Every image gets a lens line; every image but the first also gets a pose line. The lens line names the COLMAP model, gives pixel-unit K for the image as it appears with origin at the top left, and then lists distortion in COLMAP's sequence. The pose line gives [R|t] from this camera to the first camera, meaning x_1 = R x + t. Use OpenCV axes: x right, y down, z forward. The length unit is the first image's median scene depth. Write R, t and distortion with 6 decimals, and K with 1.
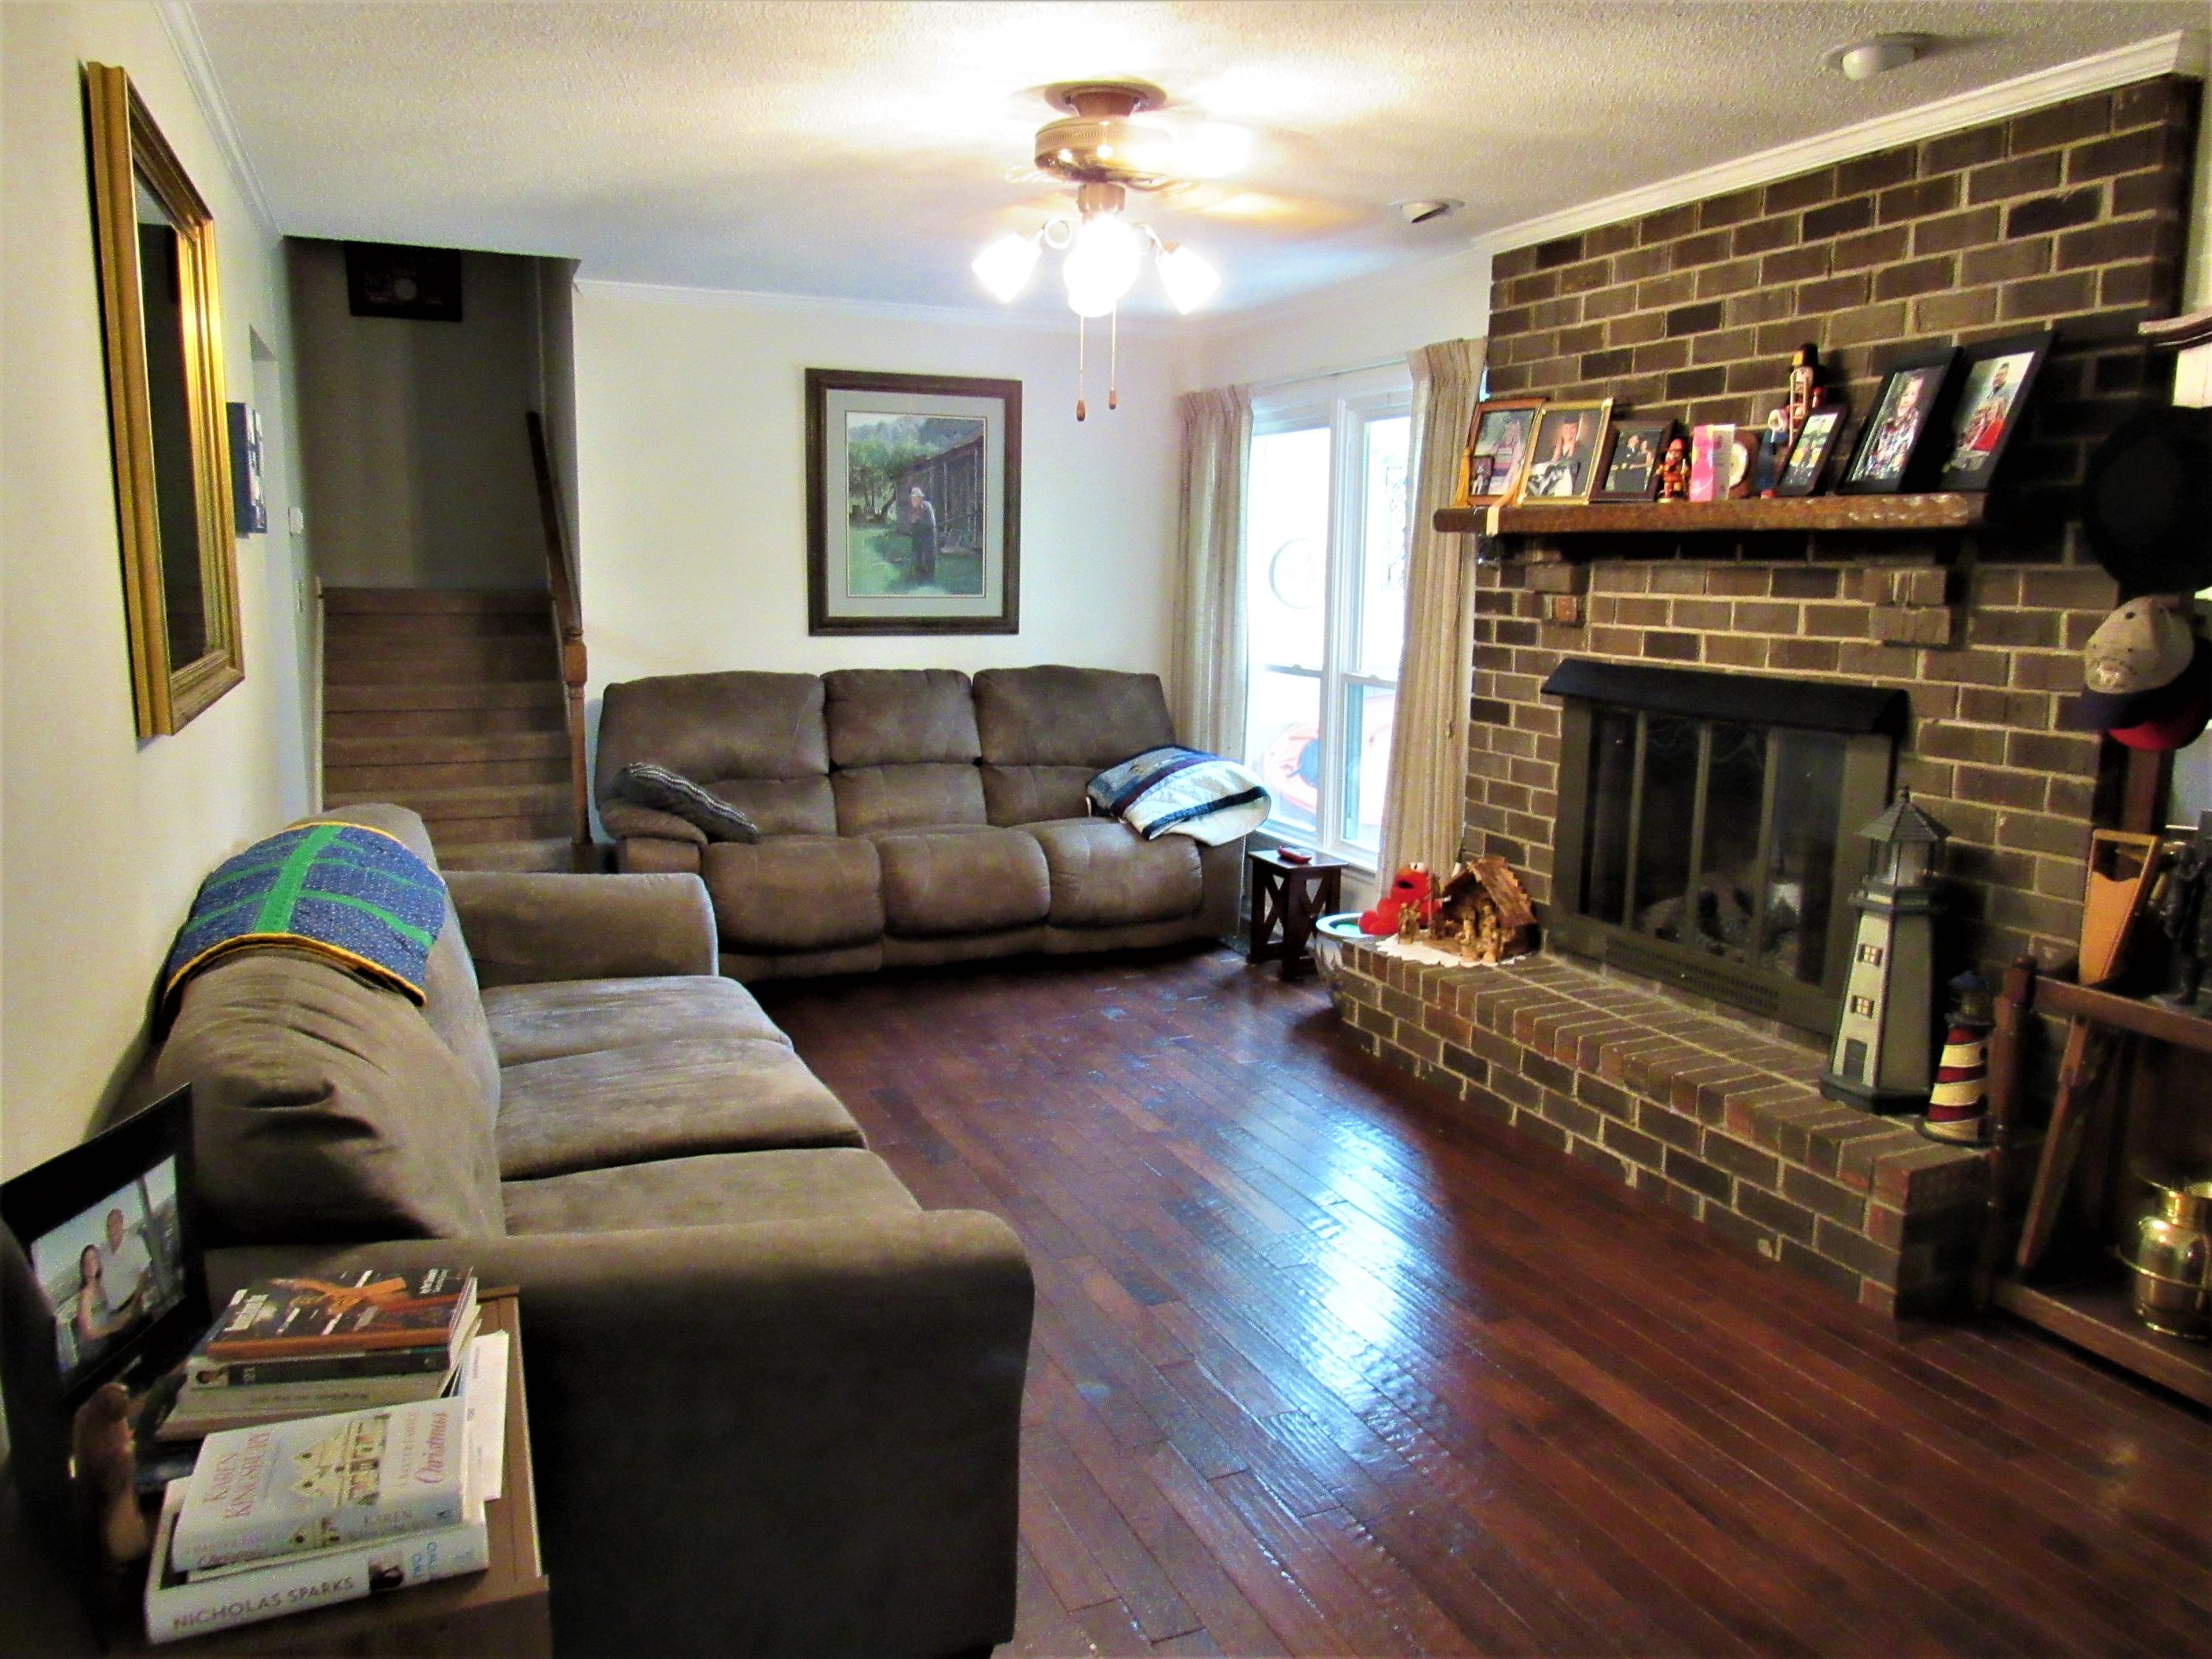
lens RADIAL K [[1567.0, 0, 1106.0], [0, 1567.0, 829.5], [0, 0, 1]] dist [-0.036315, 0.011273]
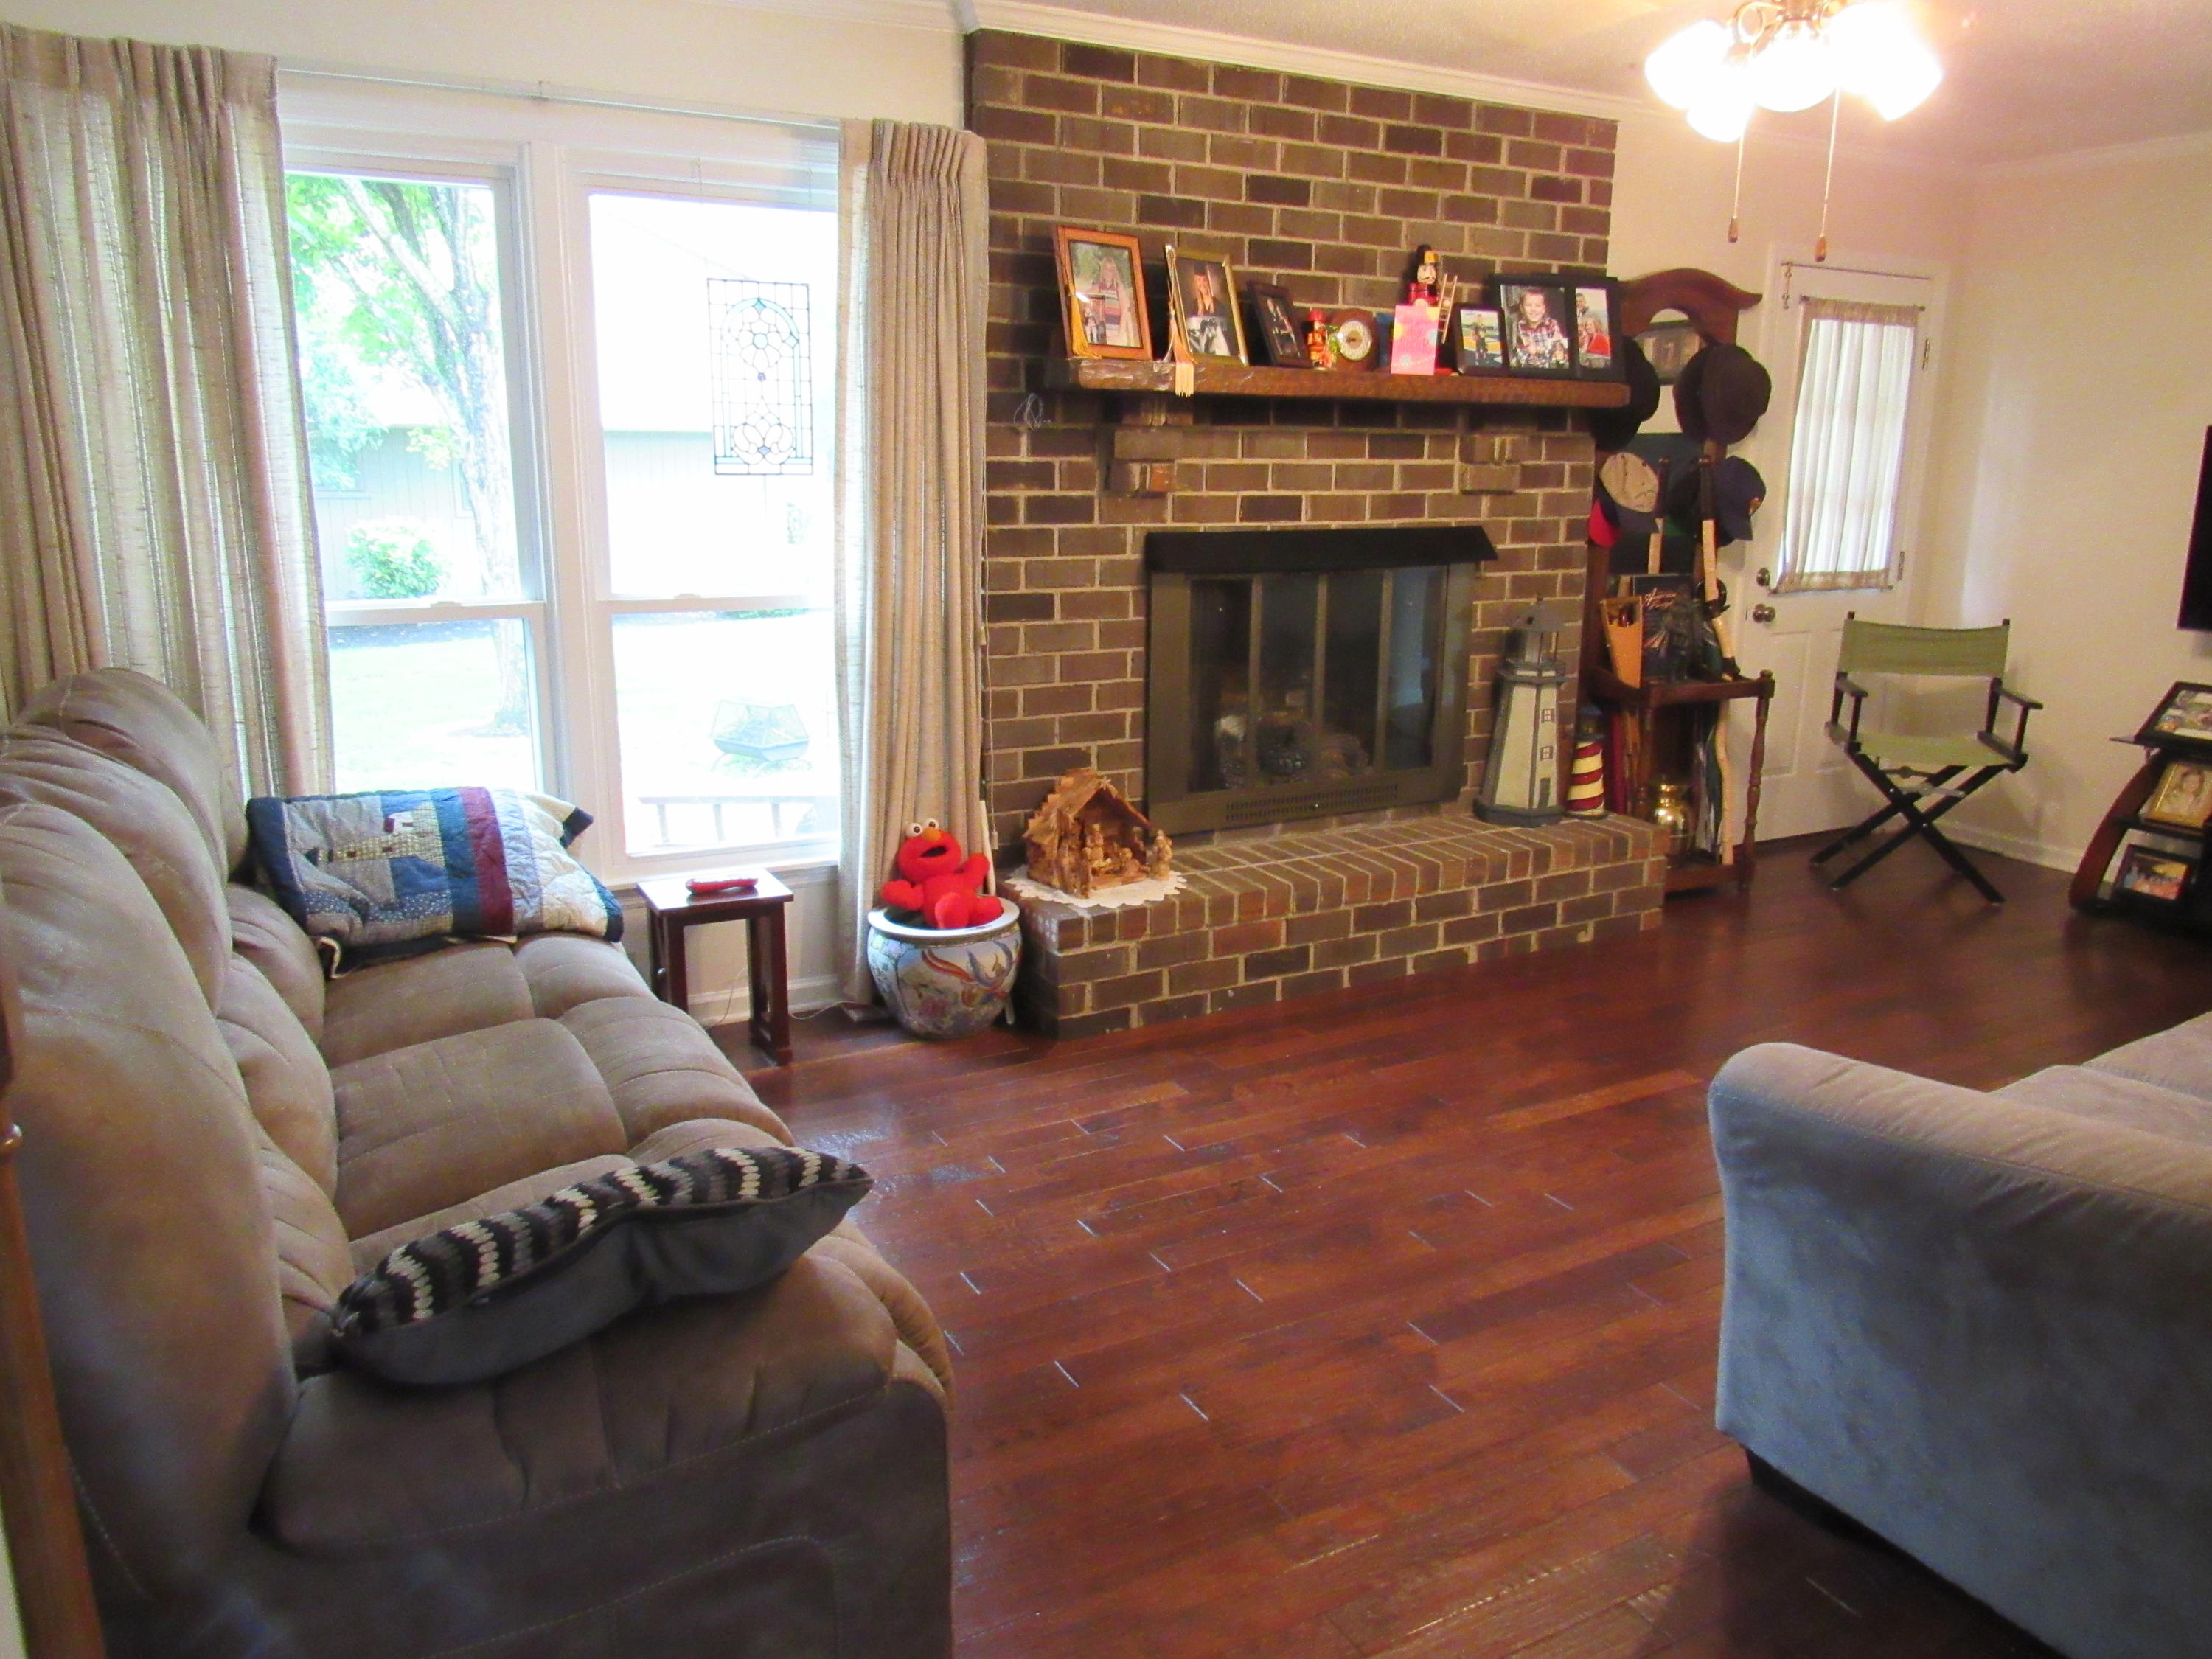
lens RADIAL K [[1596.1, 0, 1106.0], [0, 1596.1, 829.5], [0, 0, 1]] dist [-0.028028, 0.012864]
pose [[-0.088181, -0.238879, 0.967037, -0.736416], [0.160322, 0.954758, 0.250466, -0.203430], [-0.983118, 0.177124, -0.045894, 1.229267]]
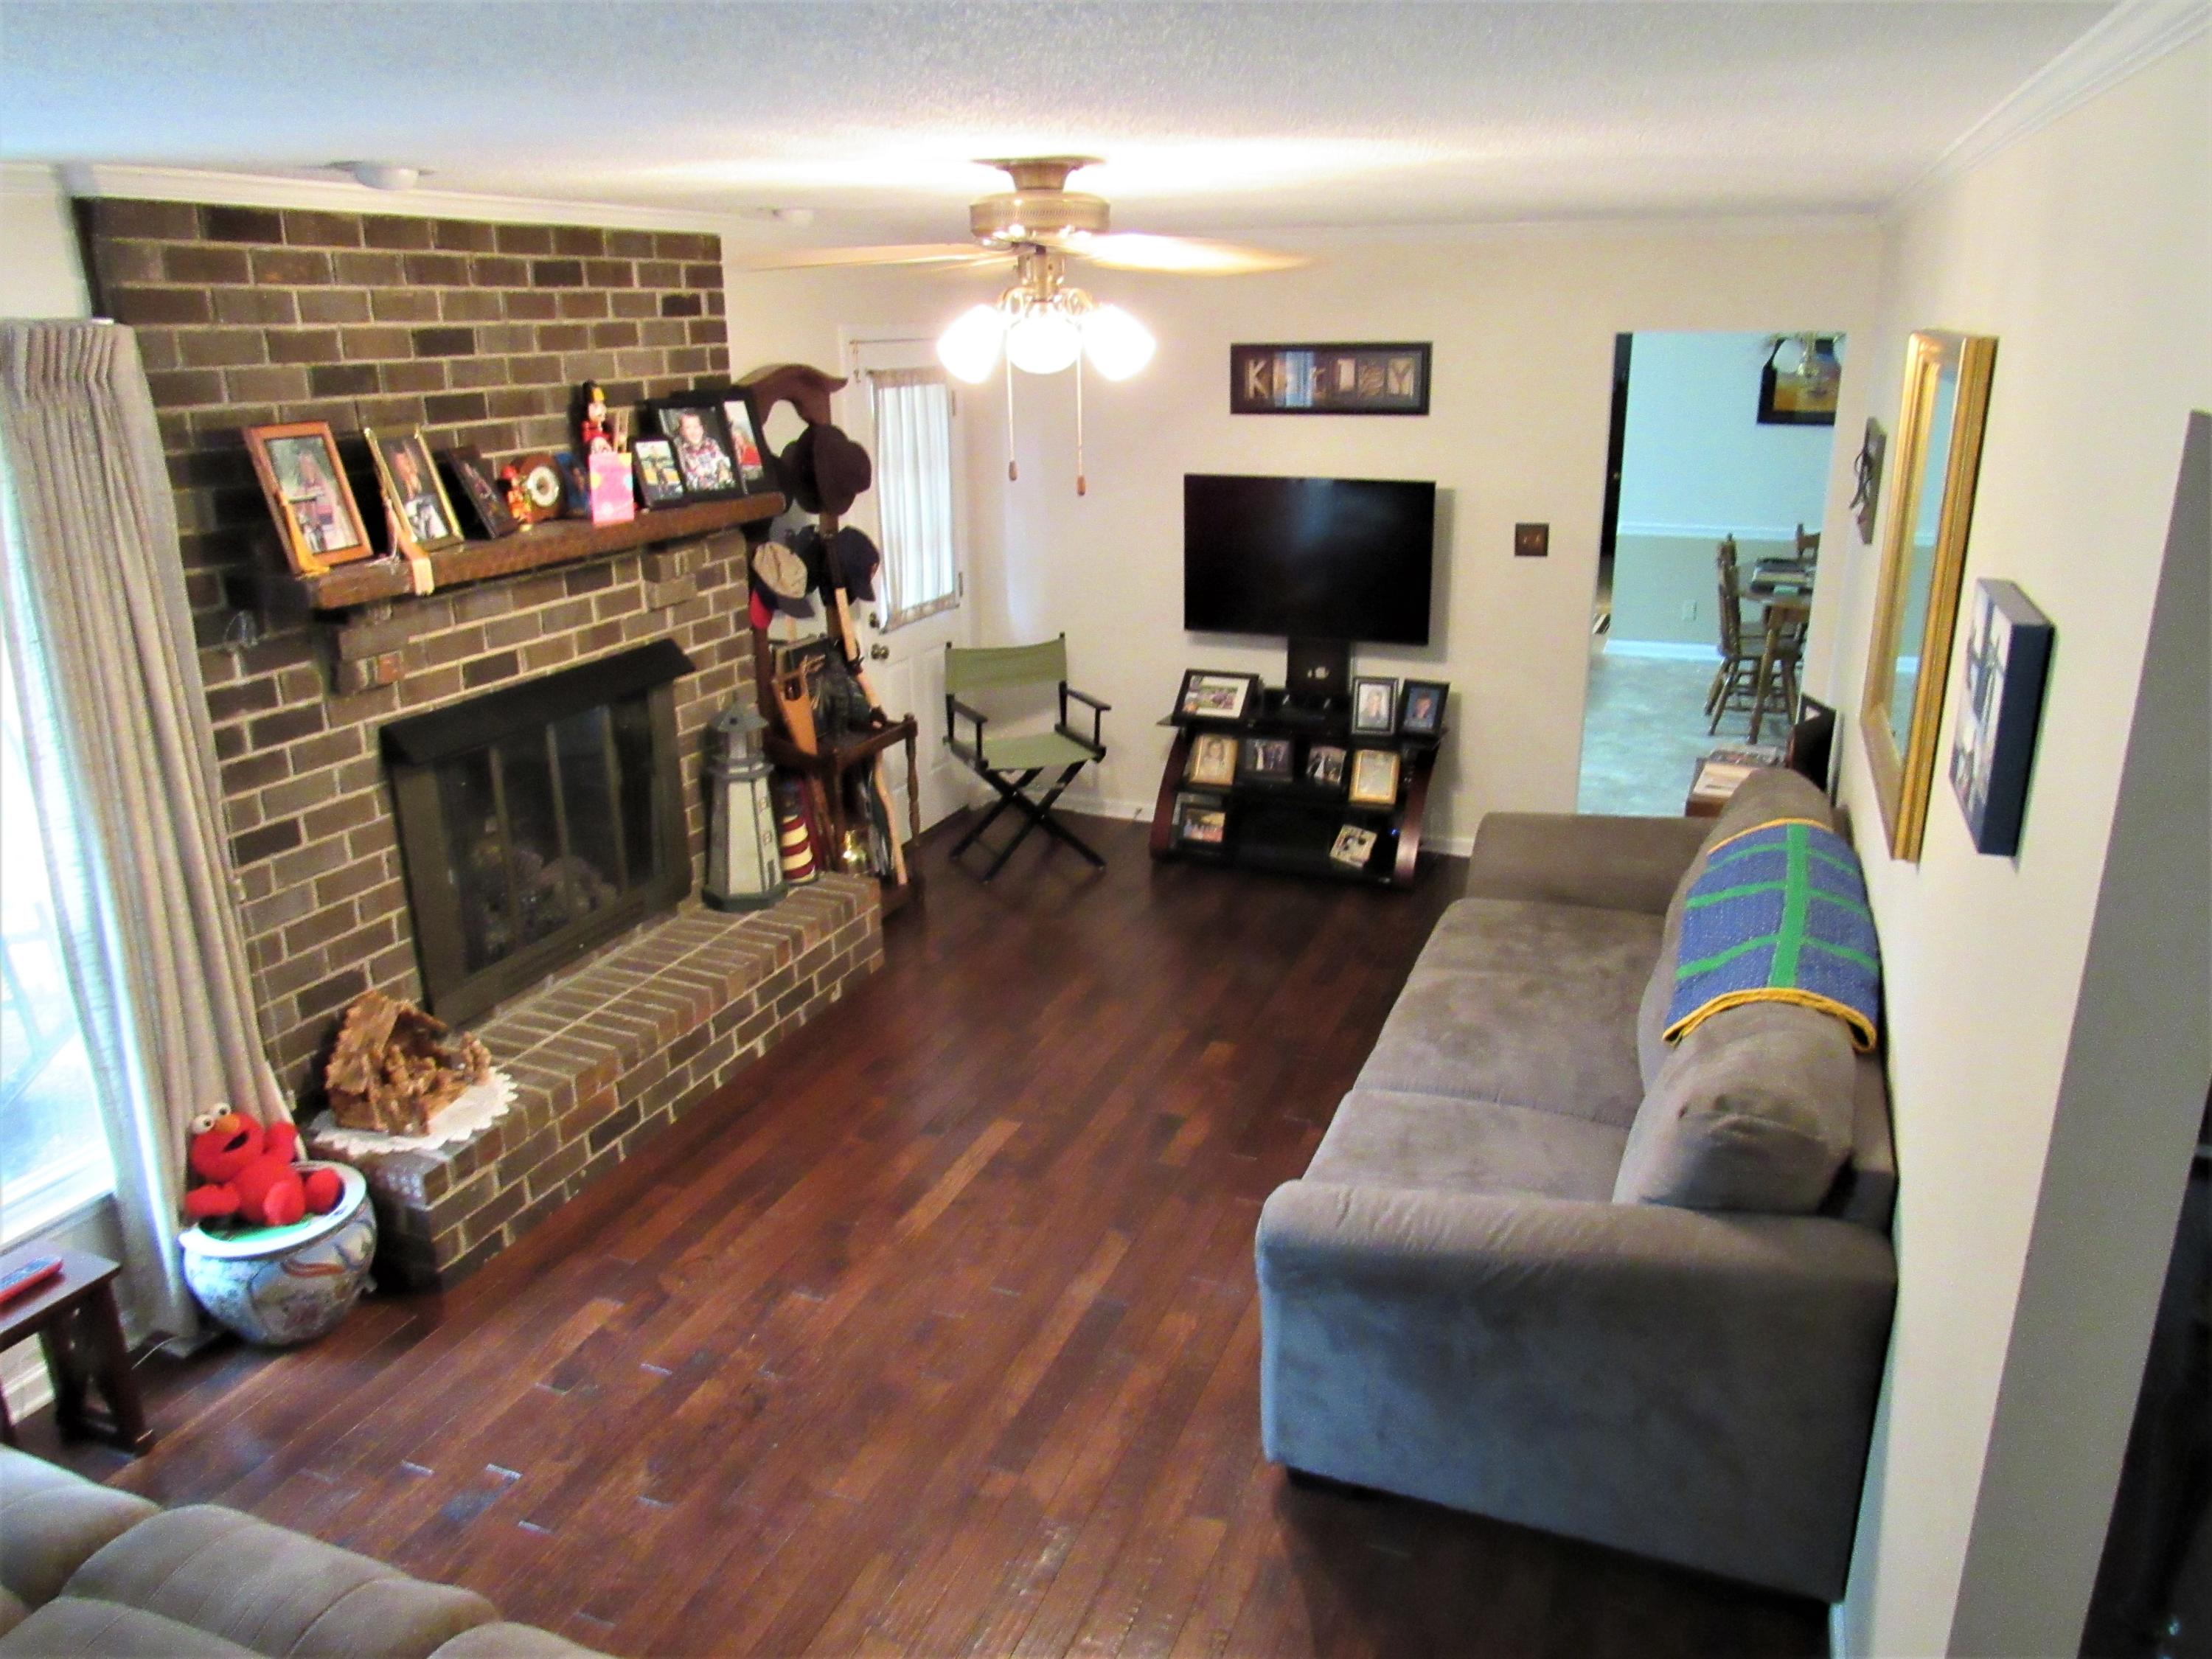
lens RADIAL K [[1604.1, 0, 1106.0], [0, 1604.1, 829.5], [0, 0, 1]] dist [-0.010078, 0.003760]
pose [[-0.702777, -0.220107, 0.676504, -0.655776], [0.127429, 0.896607, 0.424097, -0.423891], [-0.699905, 0.384252, -0.602066, 1.421865]]
